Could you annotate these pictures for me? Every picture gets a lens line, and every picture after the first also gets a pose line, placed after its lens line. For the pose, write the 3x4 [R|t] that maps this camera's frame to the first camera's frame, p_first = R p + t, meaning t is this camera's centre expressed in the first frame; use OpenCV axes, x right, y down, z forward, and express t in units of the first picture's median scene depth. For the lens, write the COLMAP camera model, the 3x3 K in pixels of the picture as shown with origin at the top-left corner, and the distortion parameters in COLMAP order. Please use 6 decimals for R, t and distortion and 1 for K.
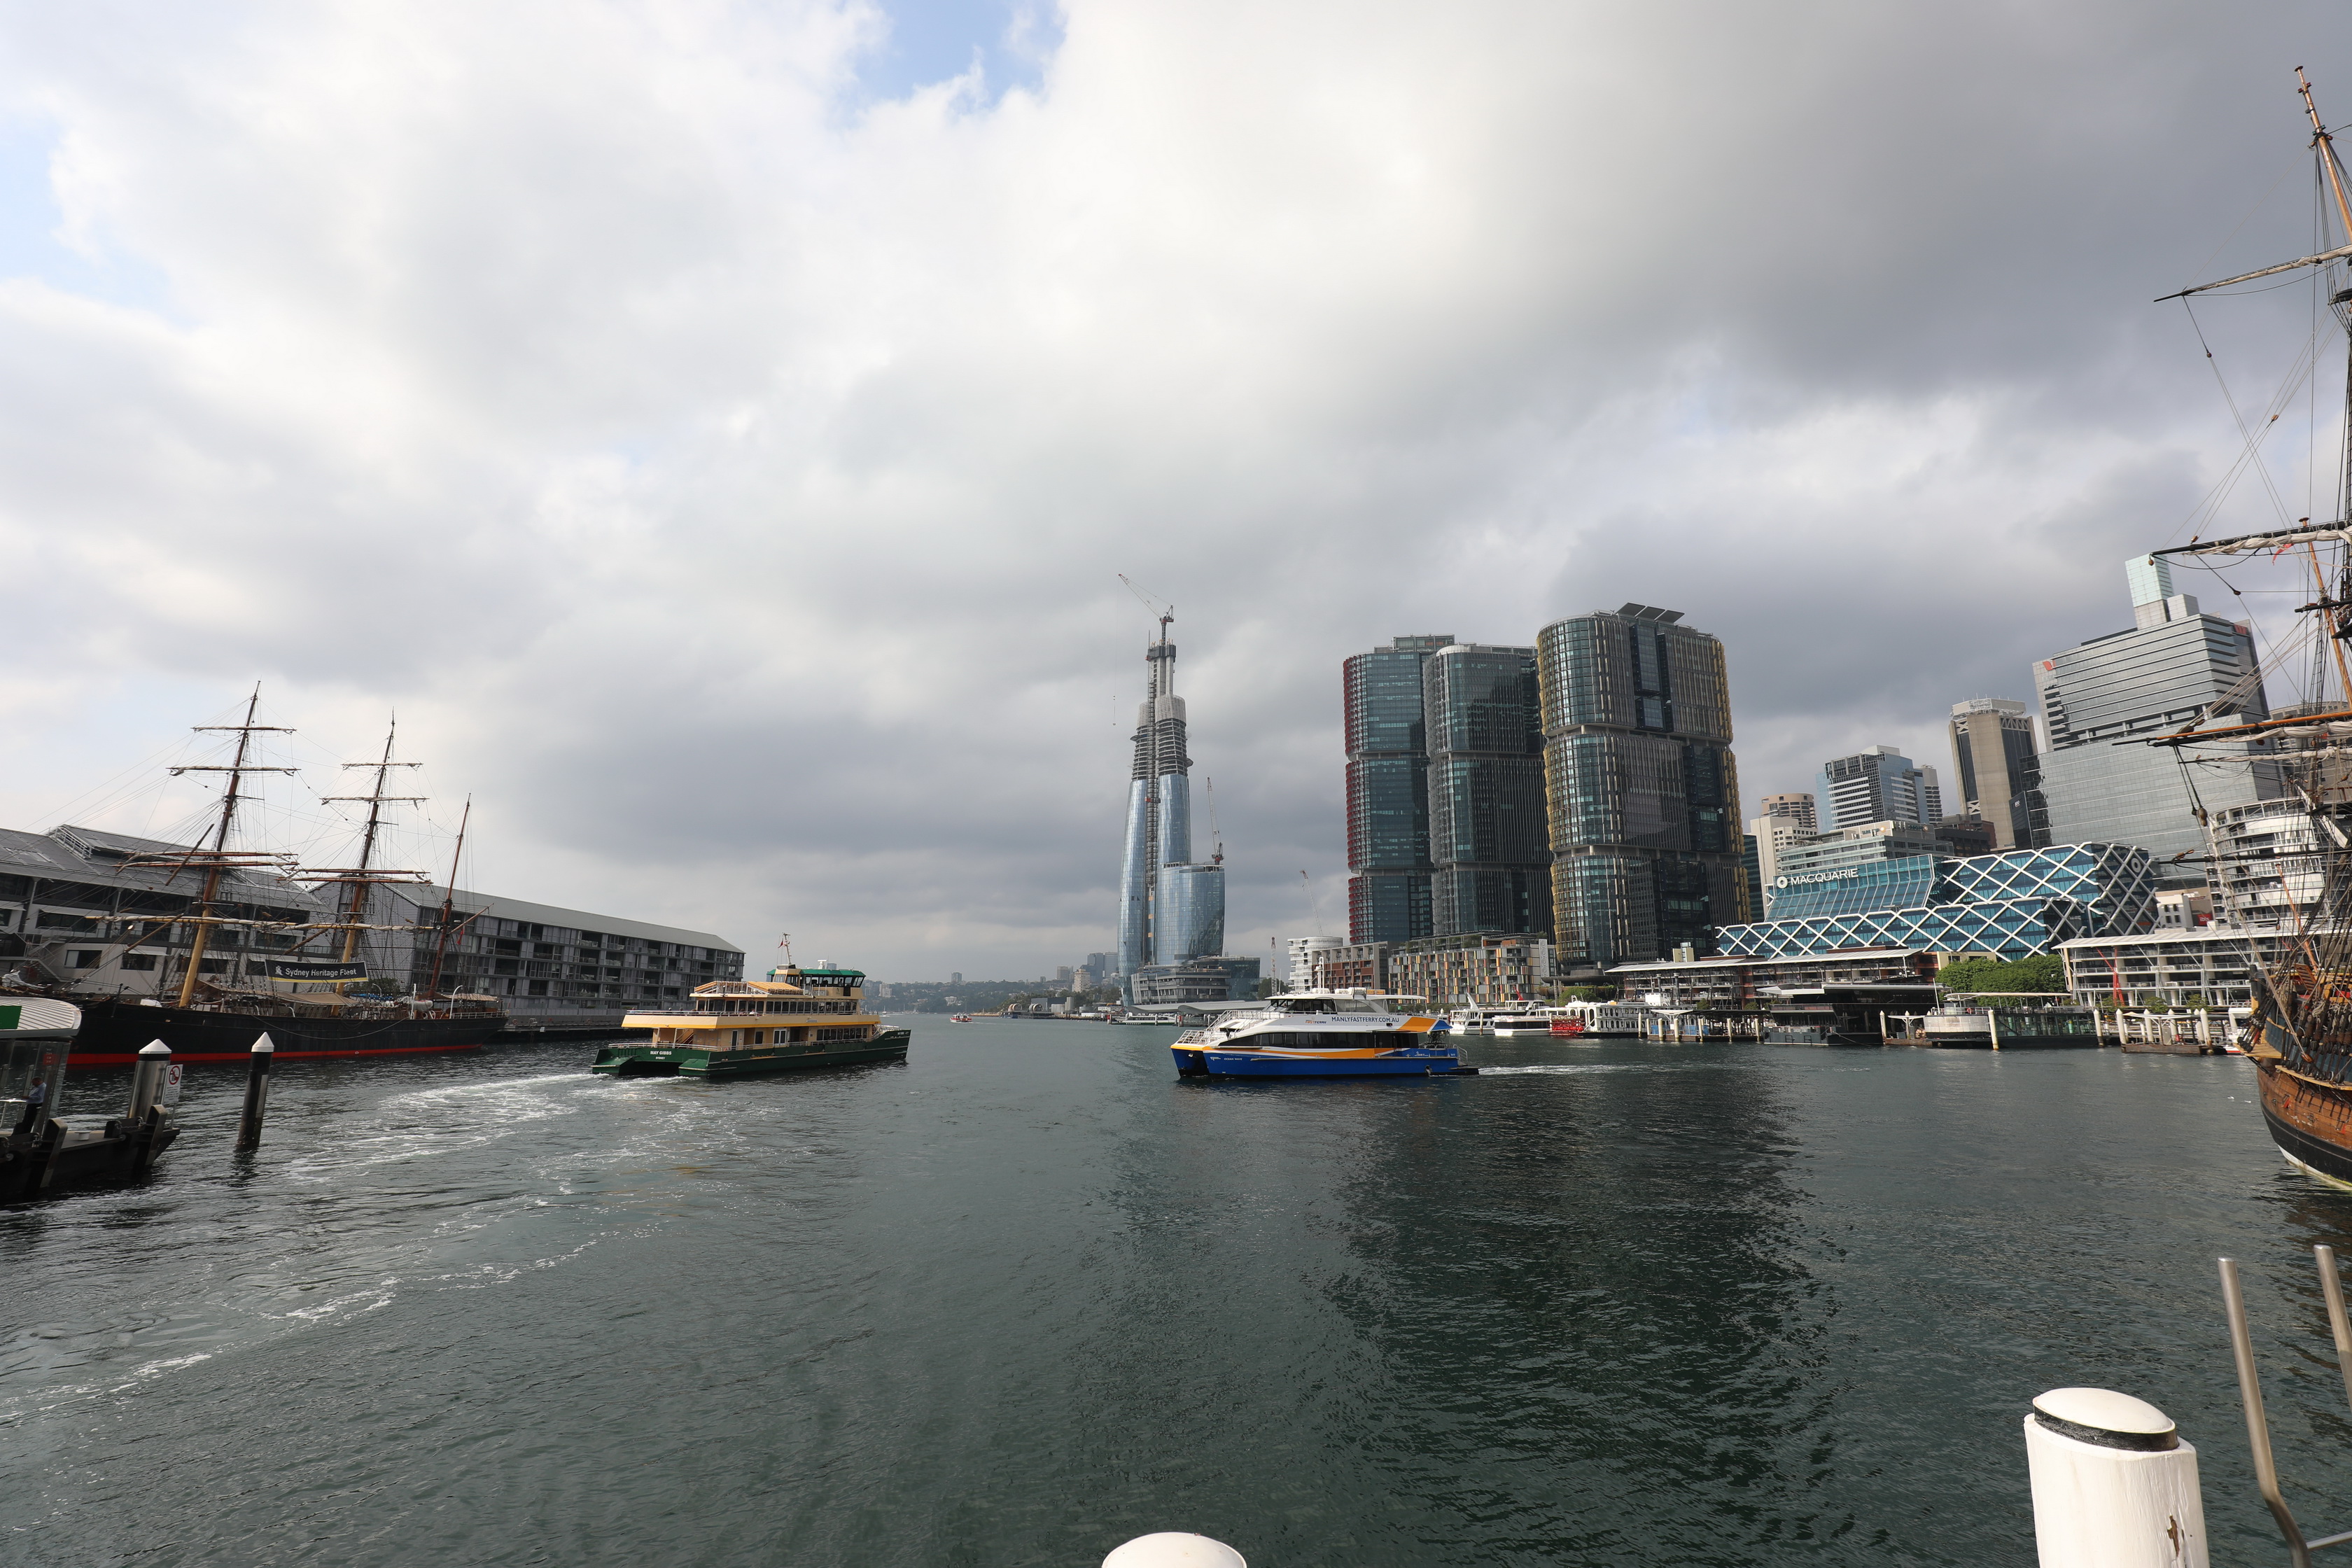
lens RADIAL K [[1063.2, 0, 1187.1], [0, 1063.2, 786.3], [0, 0, 1]] dist [-0.047942, 0.009865]
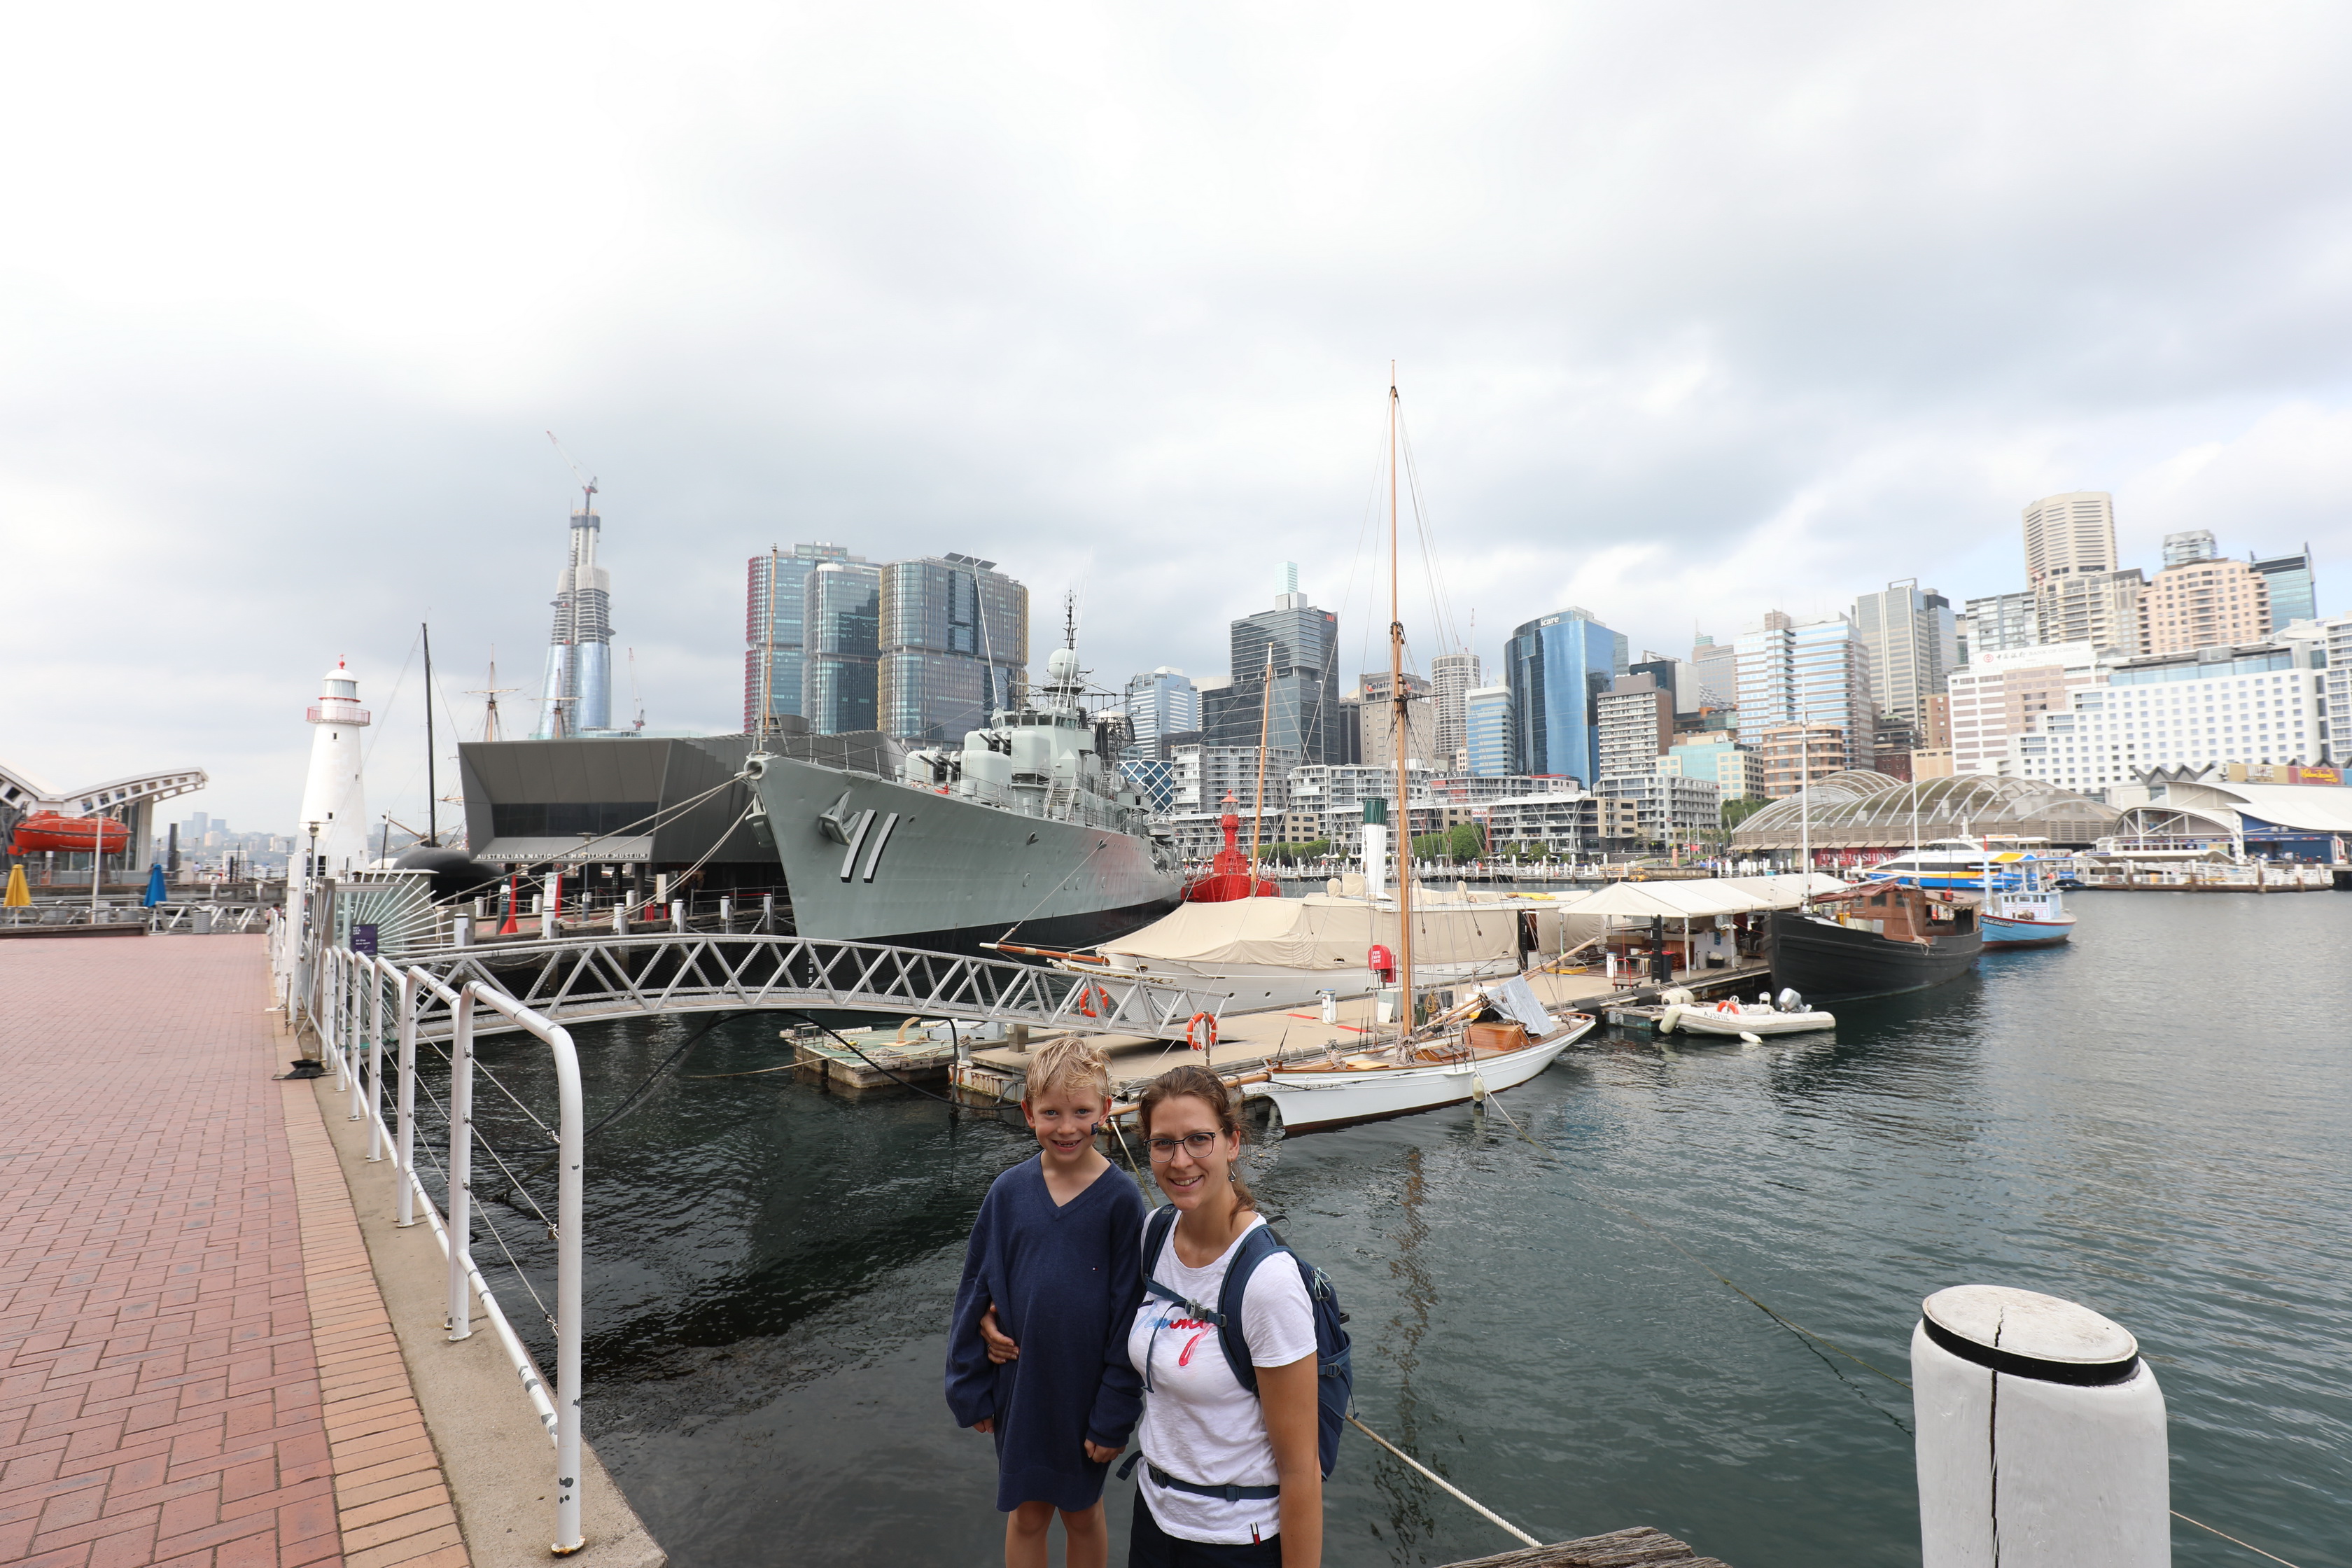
lens RADIAL K [[1063.2, 0, 1187.1], [0, 1063.2, 786.3], [0, 0, 1]] dist [-0.047942, 0.009865]
pose [[0.902017, 0.014724, 0.431450, 0.148507], [-0.073253, 0.990145, 0.119358, -0.078629], [-0.425441, -0.139268, 0.894206, -0.389012]]
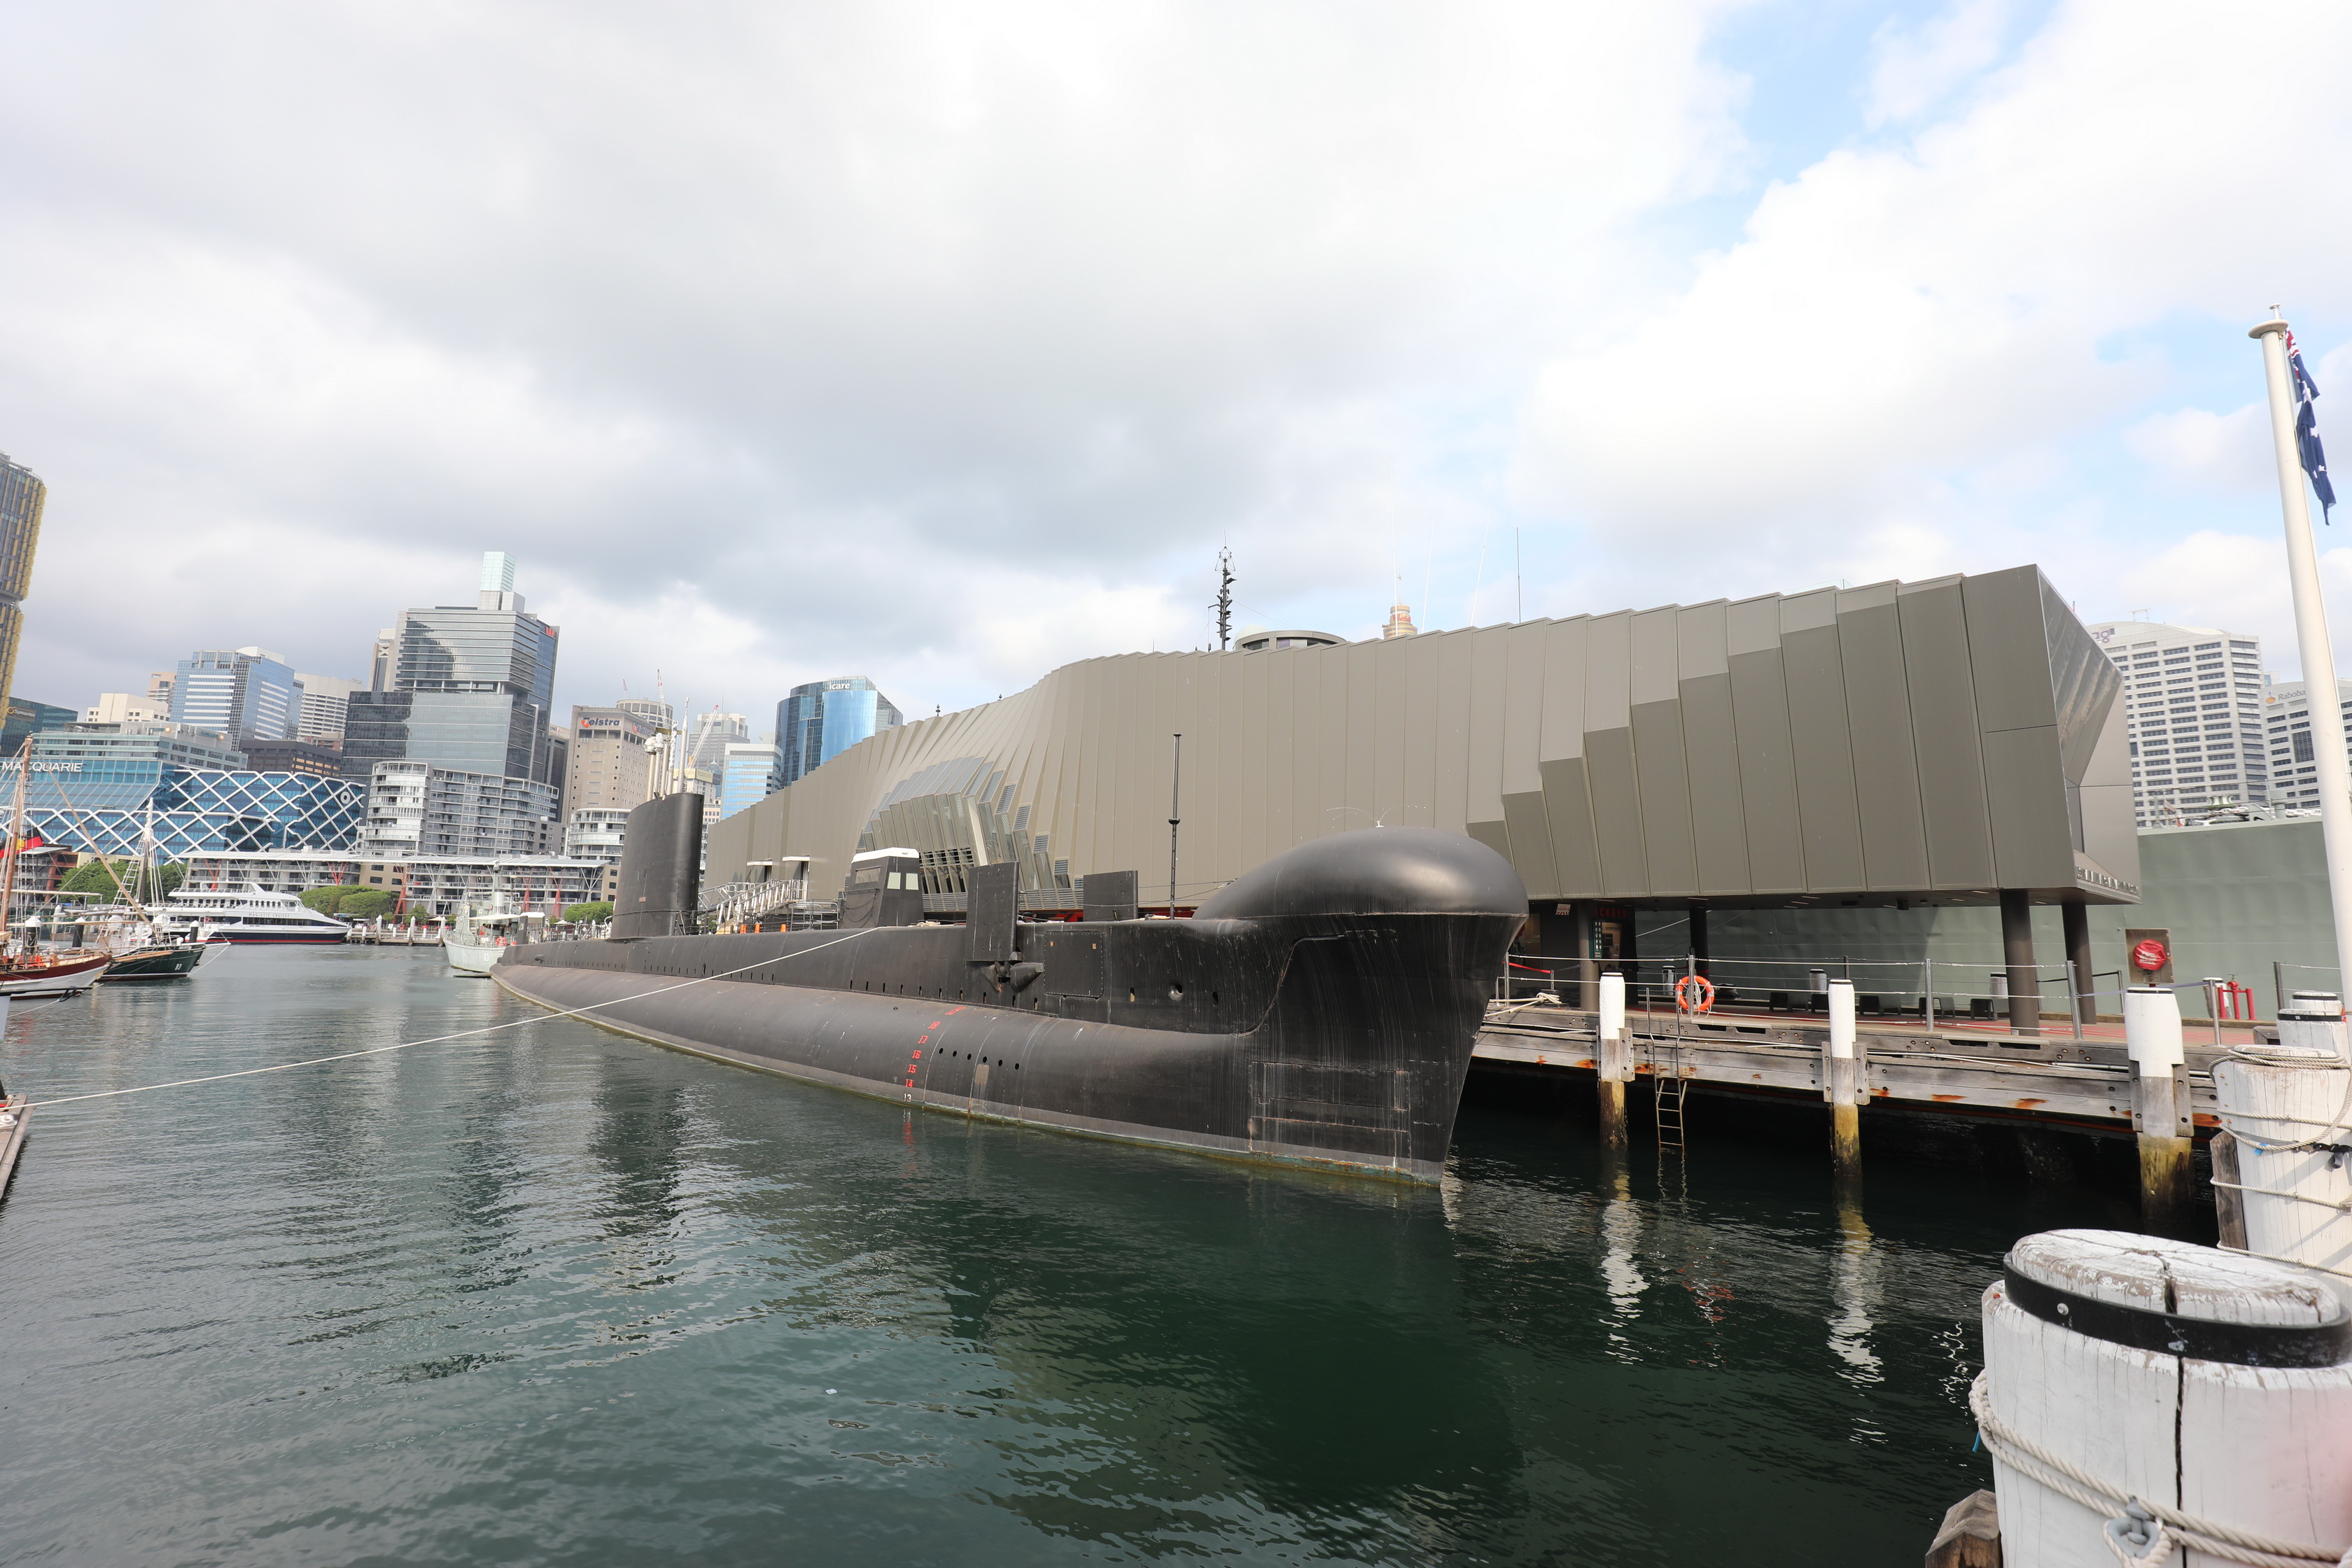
lens RADIAL K [[1063.2, 0, 1187.1], [0, 1063.2, 786.3], [0, 0, 1]] dist [-0.047942, 0.009865]
pose [[0.317049, 0.133694, 0.938939, 0.072308], [-0.210264, 0.975286, -0.067871, -0.044011], [-0.924808, -0.175906, 0.337325, -0.227521]]
